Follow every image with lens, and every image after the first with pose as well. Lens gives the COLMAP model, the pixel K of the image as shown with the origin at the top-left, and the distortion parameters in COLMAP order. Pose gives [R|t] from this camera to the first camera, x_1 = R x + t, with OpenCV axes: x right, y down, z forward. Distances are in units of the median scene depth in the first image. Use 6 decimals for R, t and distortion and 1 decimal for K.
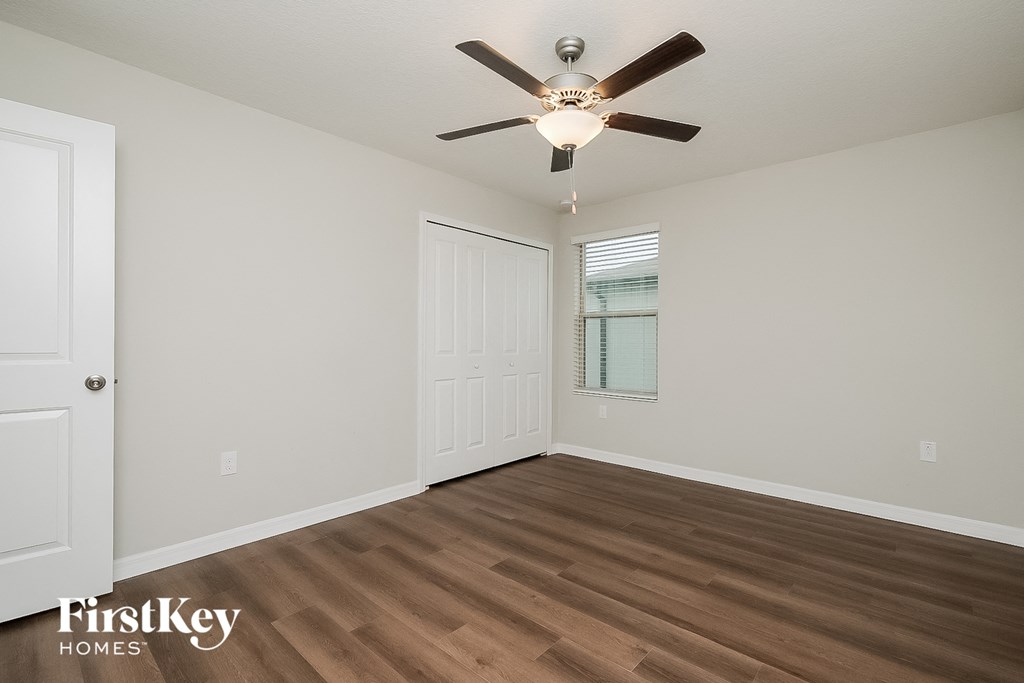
lens RADIAL K [[451.6, 0, 517.9], [0, 451.6, 341.4], [0, 0, 1]] dist [0.002276, 0.000159]
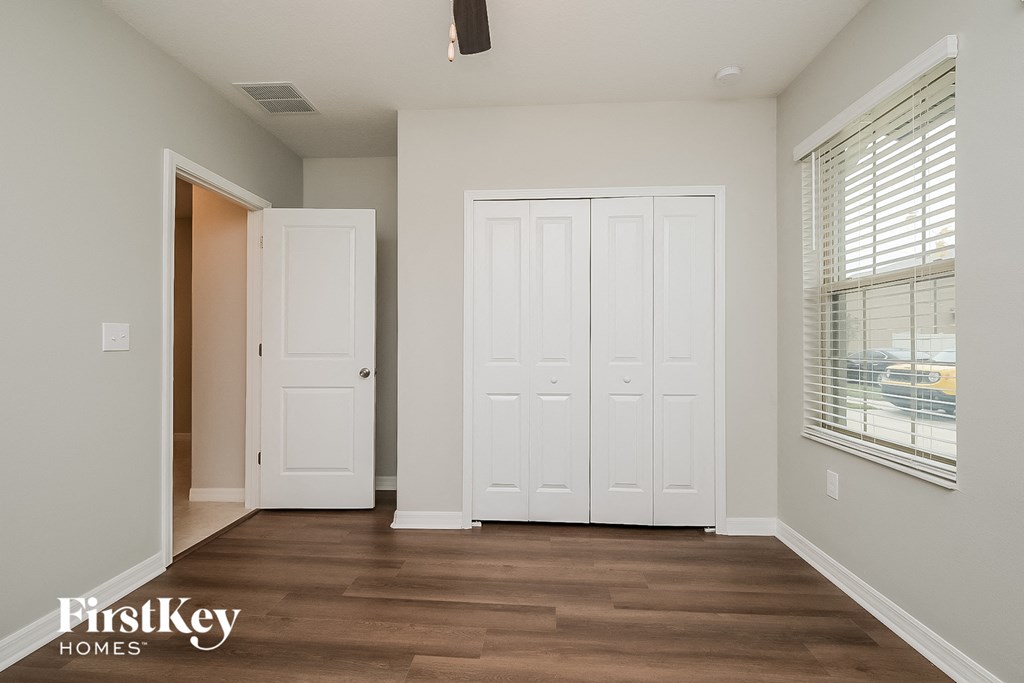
lens RADIAL K [[451.6, 0, 509.5], [0, 451.6, 342.6], [0, 0, 1]] dist [0.002276, 0.000159]
pose [[0.617814, -0.013223, -0.786213, 0.376012], [0.006472, 0.999910, -0.011731, 0.010591], [0.786298, 0.002159, 0.617844, 0.444285]]
